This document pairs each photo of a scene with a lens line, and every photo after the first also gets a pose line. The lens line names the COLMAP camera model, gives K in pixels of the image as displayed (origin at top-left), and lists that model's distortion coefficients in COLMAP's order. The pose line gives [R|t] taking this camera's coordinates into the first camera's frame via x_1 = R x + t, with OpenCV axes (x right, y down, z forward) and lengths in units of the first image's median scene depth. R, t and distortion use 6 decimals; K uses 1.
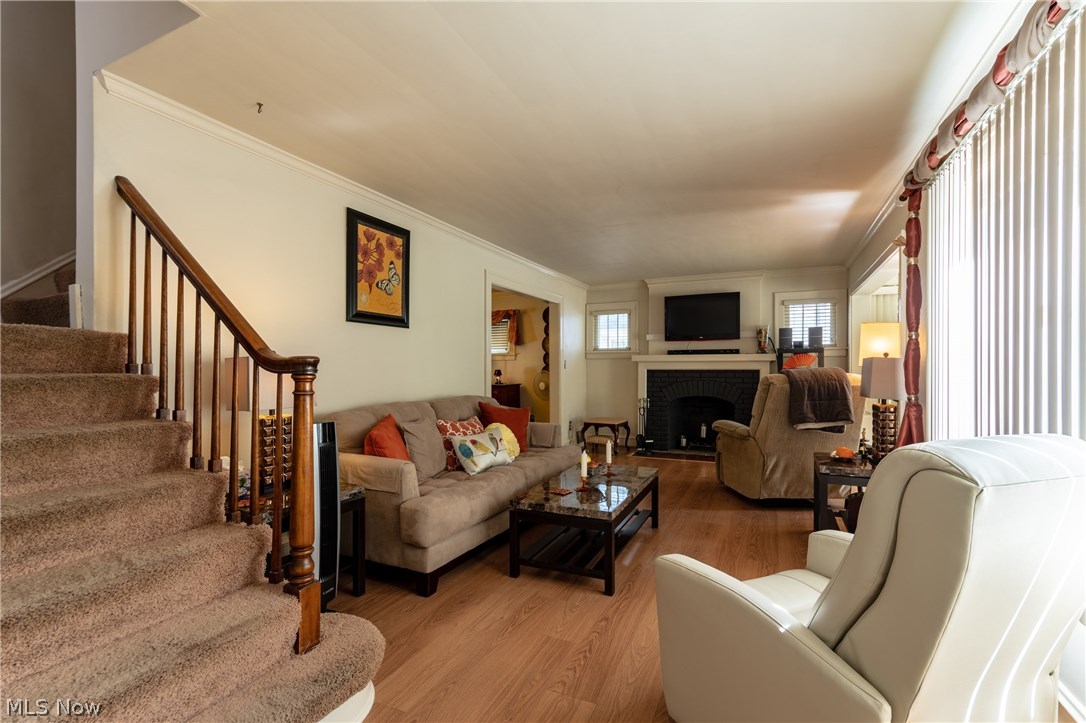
lens RADIAL K [[489.4, 0, 541.4], [0, 489.4, 369.2], [0, 0, 1]] dist [-0.002146, 0.000376]
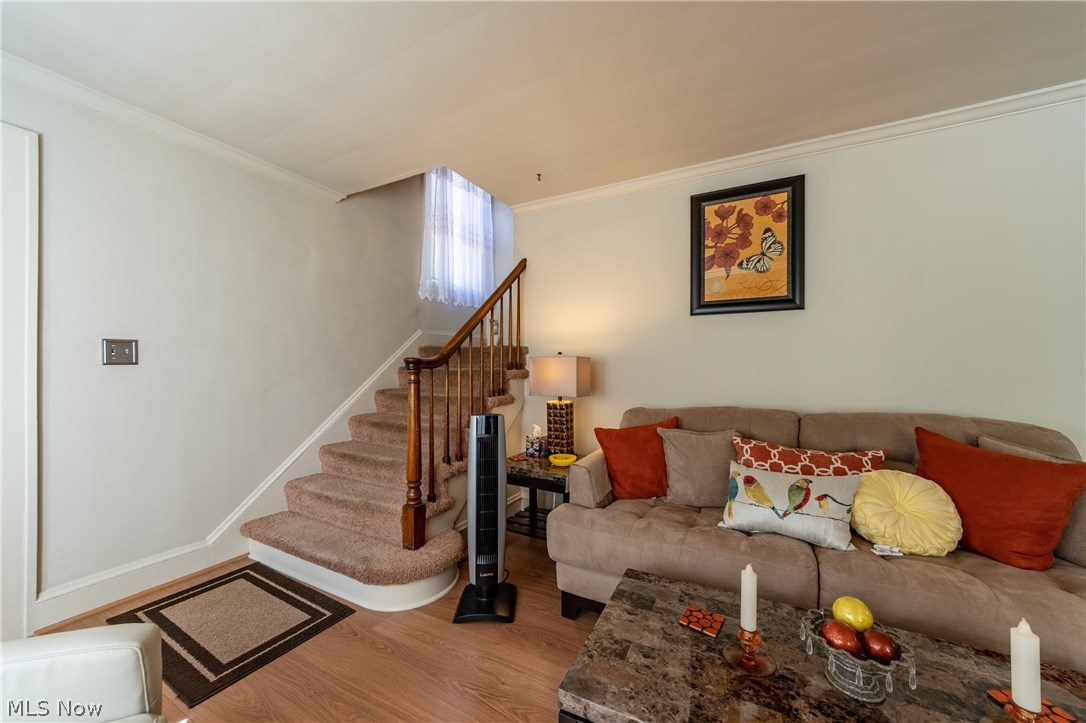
lens RADIAL K [[392.4, 0, 551.1], [0, 392.4, 365.8], [0, 0, 1]] dist [-0.000275, 0.000030]
pose [[-0.033726, 0.000267, -0.999431, 0.192105], [0.000149, 1.000000, 0.000262, -0.000120], [0.999431, -0.000140, -0.033726, 0.385588]]
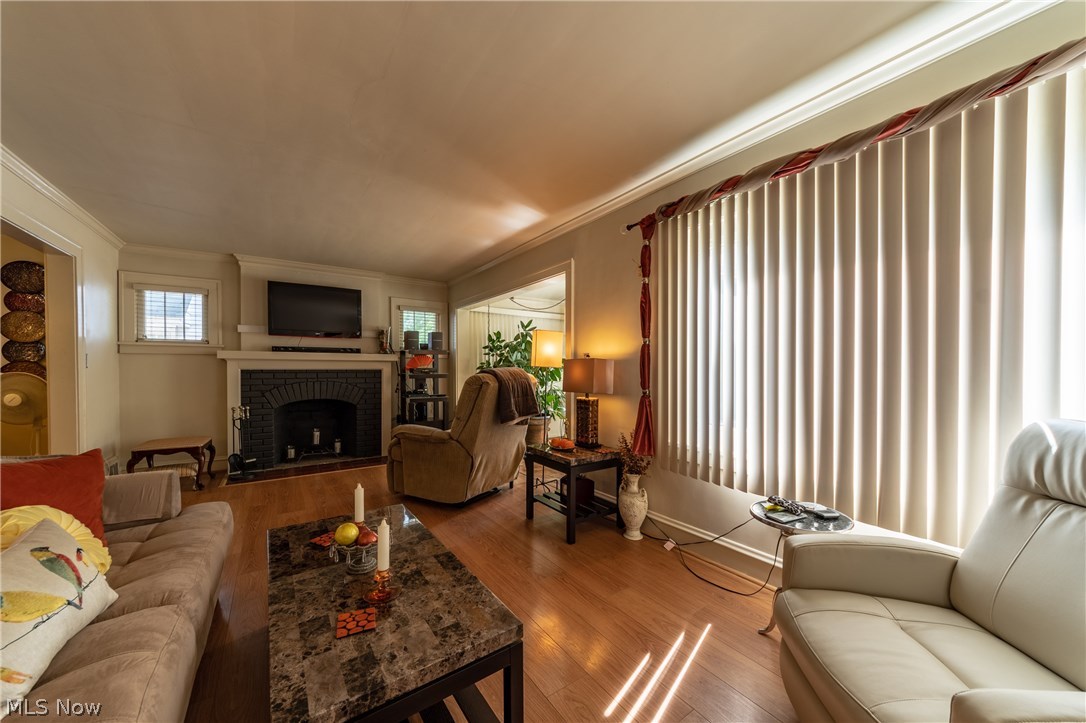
lens RADIAL K [[389.5, 0, 545.7], [0, 389.5, 373.4], [0, 0, 1]] dist [-0.006641, -0.000045]
pose [[0.498425, -0.008885, 0.866887, -0.086537], [0.000876, 0.999952, 0.009746, 0.001332], [-0.866932, -0.004099, 0.498409, 0.290353]]
